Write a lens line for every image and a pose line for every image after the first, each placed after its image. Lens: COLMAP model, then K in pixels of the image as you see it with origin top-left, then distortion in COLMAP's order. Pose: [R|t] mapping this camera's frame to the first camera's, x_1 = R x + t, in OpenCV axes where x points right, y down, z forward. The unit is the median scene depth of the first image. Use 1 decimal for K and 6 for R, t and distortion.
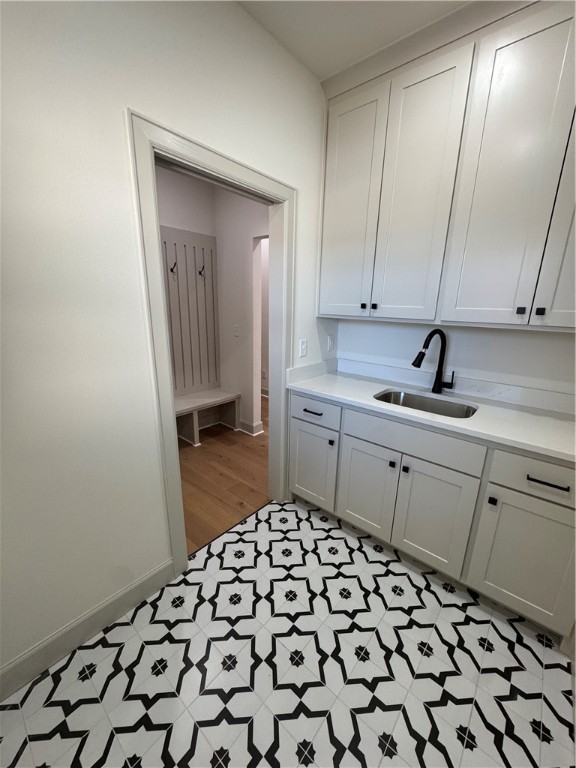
lens RADIAL K [[307.5, 0, 287.7], [0, 307.5, 382.7], [0, 0, 1]] dist [0.006804, -0.000216]
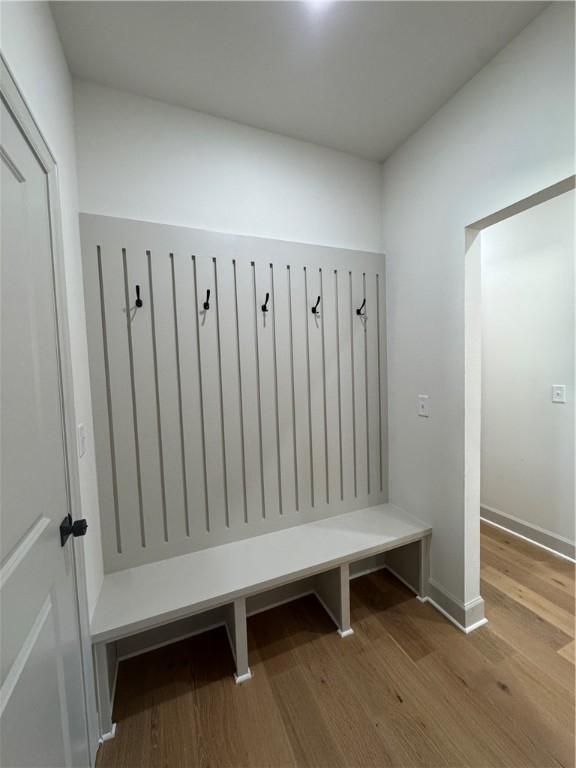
lens RADIAL K [[307.5, 0, 286.8], [0, 307.5, 383.8], [0, 0, 1]] dist [0.006804, -0.000216]
pose [[0.888014, -0.029210, -0.458888, -0.133606], [-0.061732, 0.981372, -0.181928, -0.096933], [0.455654, 0.189882, 0.869669, 0.428827]]
